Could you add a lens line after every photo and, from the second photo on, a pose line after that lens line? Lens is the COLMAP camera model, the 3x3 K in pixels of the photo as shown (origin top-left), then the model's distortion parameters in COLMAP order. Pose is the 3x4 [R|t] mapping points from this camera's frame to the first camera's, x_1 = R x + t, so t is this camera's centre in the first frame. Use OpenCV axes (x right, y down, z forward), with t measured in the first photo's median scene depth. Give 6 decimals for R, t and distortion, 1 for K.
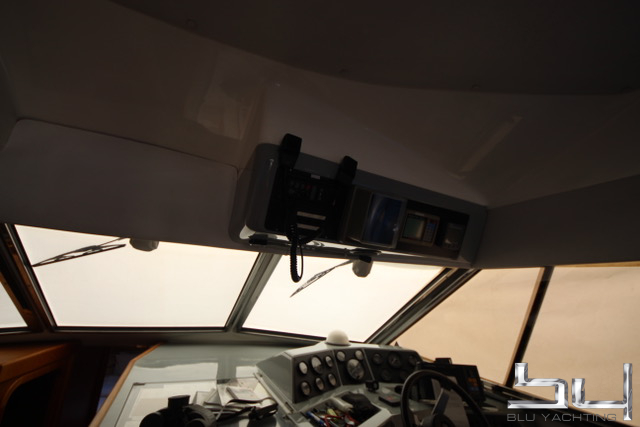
lens RADIAL K [[264.3, 0, 322.8], [0, 264.3, 212.7], [0, 0, 1]] dist [0.029732, -0.022567]
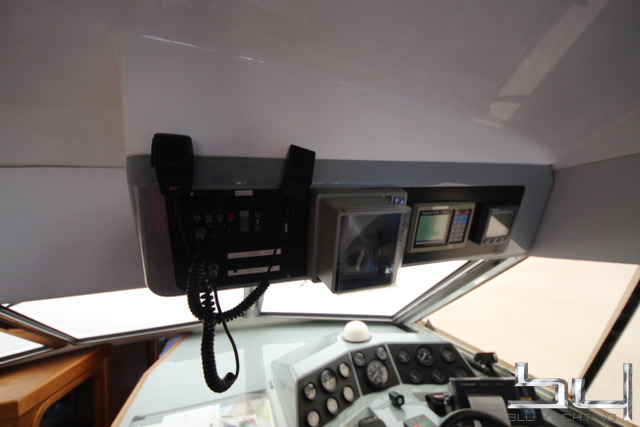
lens RADIAL K [[263.1, 0, 321.9], [0, 263.1, 212.2], [0, 0, 1]] dist [0.011496, -0.011503]
pose [[0.981758, -0.131025, -0.137783, 0.155113], [0.158084, 0.965138, 0.208609, -0.136062], [0.105647, -0.226584, 0.968245, 0.324728]]
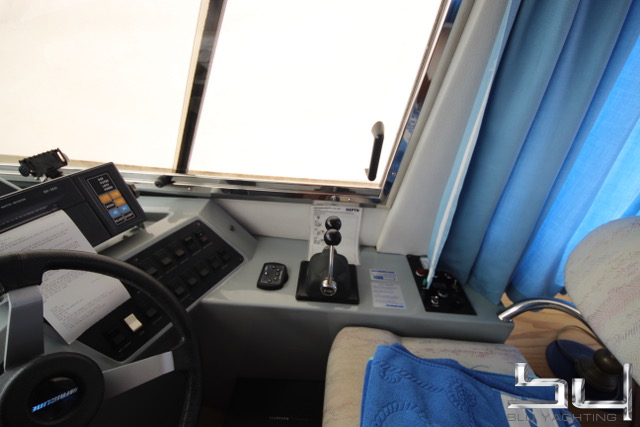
lens RADIAL K [[264.3, 0, 322.8], [0, 264.3, 212.7], [0, 0, 1]] dist [0.029732, -0.022567]
pose [[0.498791, -0.510723, 0.700264, 0.398663], [-0.244488, 0.692225, 0.679006, 0.245569], [-0.831525, -0.509888, 0.220410, 0.571097]]
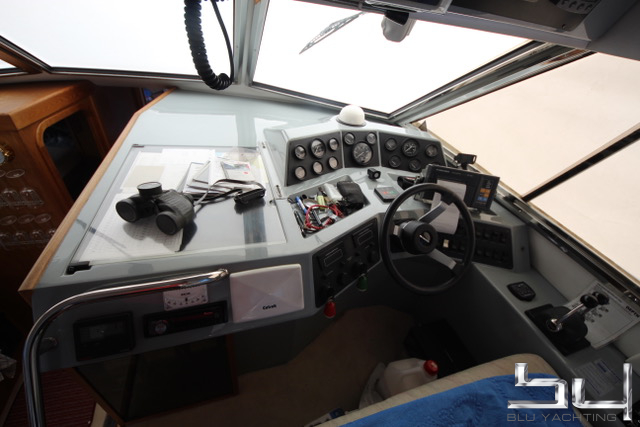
lens RADIAL K [[264.3, 0, 322.8], [0, 264.3, 212.7], [0, 0, 1]] dist [0.029732, -0.022567]
pose [[0.983370, 0.155209, -0.094305, 0.123631], [-0.018519, 0.602253, 0.798090, -0.021056], [0.180666, -0.783072, 0.595112, 0.314070]]
